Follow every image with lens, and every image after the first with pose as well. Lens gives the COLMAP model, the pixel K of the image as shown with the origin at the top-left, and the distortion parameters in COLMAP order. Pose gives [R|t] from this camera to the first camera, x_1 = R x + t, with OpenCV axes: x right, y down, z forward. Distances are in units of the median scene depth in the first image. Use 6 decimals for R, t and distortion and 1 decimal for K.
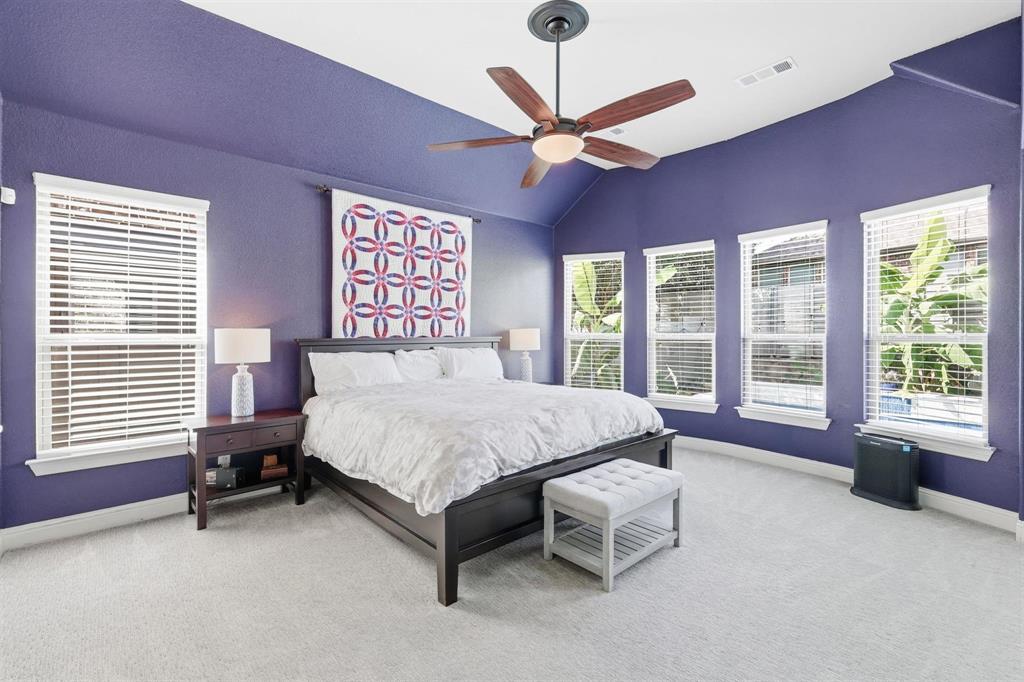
lens RADIAL K [[447.5, 0, 513.8], [0, 447.5, 338.4], [0, 0, 1]] dist [0.001000, 0.000163]
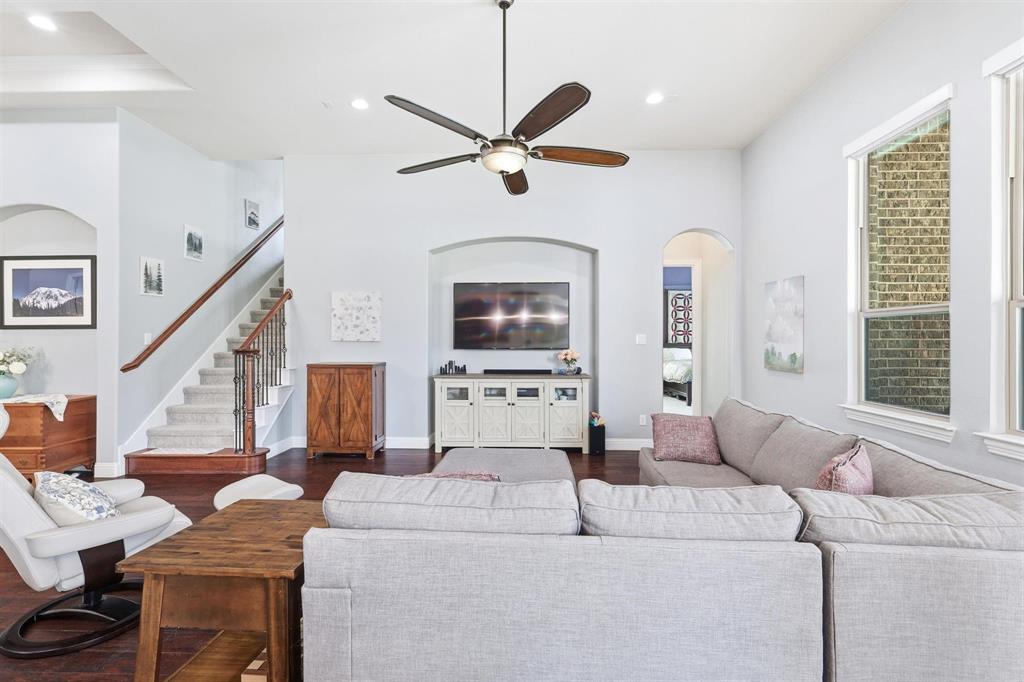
lens RADIAL K [[447.5, 0, 513.8], [0, 447.5, 338.4], [0, 0, 1]] dist [0.001000, 0.000163]
pose [[0.721877, -0.002153, -0.692018, 0.827221], [-0.003529, 0.999971, -0.006793, -0.007659], [0.692012, 0.007346, 0.721848, -1.673904]]
